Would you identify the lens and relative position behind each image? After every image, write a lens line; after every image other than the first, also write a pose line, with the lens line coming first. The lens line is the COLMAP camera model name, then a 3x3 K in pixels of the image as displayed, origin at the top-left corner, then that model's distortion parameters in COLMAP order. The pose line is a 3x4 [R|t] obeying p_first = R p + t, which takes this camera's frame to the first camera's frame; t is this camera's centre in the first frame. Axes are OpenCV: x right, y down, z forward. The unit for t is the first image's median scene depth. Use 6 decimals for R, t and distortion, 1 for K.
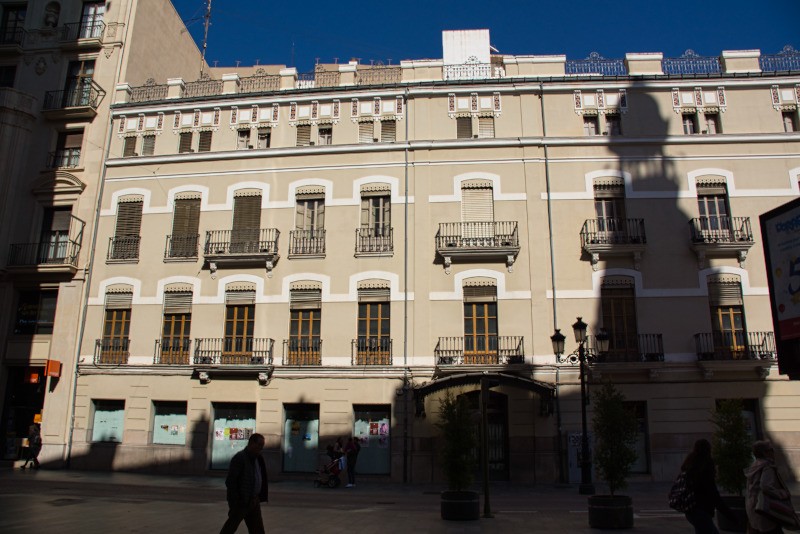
lens RADIAL K [[629.6, 0, 399.9], [0, 629.6, 273.9], [0, 0, 1]] dist [-0.186756, 0.143816]
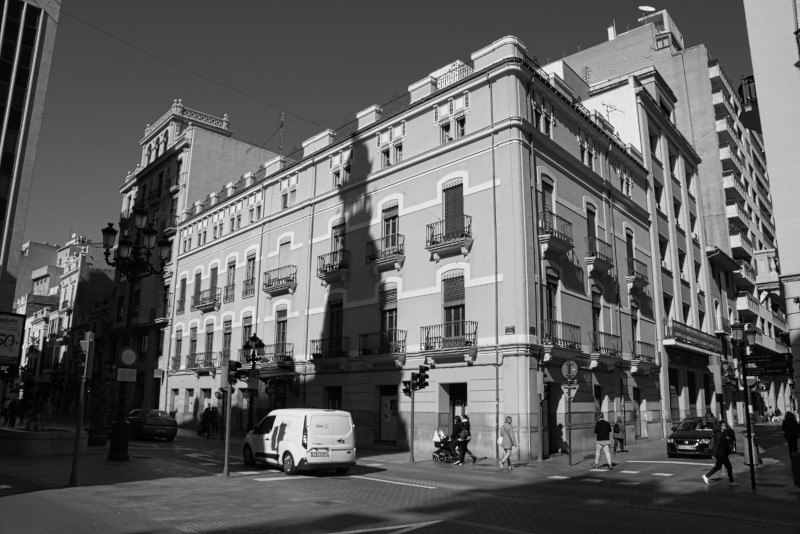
lens RADIAL K [[629.6, 0, 400.6], [0, 629.6, 263.1], [0, 0, 1]] dist [-0.186756, 0.143816]
pose [[0.747666, -0.150334, -0.646835, 1.297988], [0.168560, 0.985101, -0.034115, 0.006244], [0.642326, -0.083524, 0.761867, 0.035885]]
